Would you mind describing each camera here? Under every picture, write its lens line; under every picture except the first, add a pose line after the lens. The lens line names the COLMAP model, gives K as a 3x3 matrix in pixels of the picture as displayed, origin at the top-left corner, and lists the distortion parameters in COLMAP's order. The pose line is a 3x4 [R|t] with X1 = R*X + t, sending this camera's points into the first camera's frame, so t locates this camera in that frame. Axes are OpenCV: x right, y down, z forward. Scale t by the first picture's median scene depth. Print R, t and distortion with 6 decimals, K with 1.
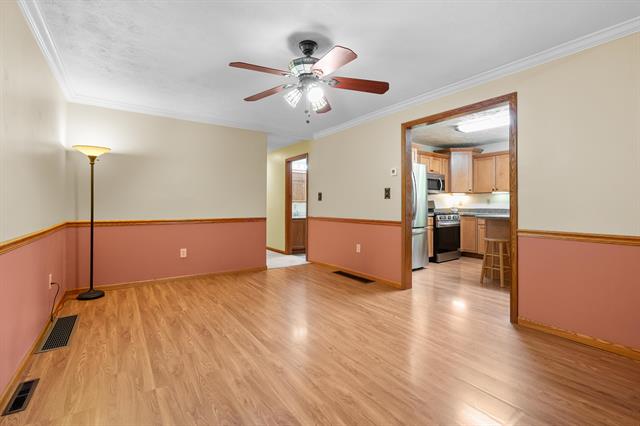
lens RADIAL K [[295.3, 0, 321.3], [0, 295.3, 200.0], [0, 0, 1]] dist [-0.020665, 0.000331]
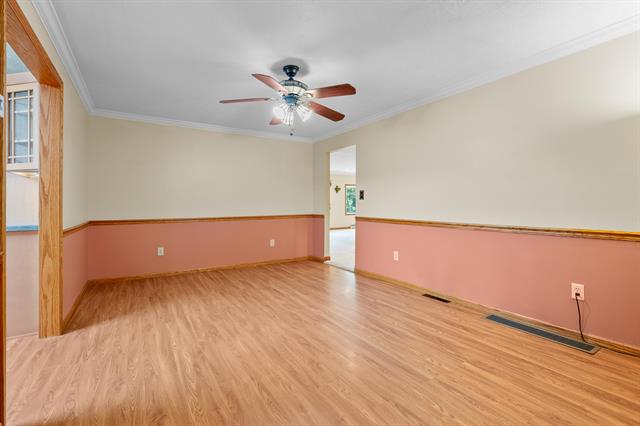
lens RADIAL K [[295.3, 0, 321.3], [0, 295.3, 200.0], [0, 0, 1]] dist [-0.020665, 0.000331]
pose [[-0.999083, -0.001011, 0.042799, -0.203996], [-0.002507, 0.999387, -0.034910, 0.036976], [-0.042737, -0.034986, -0.998474, 2.047142]]
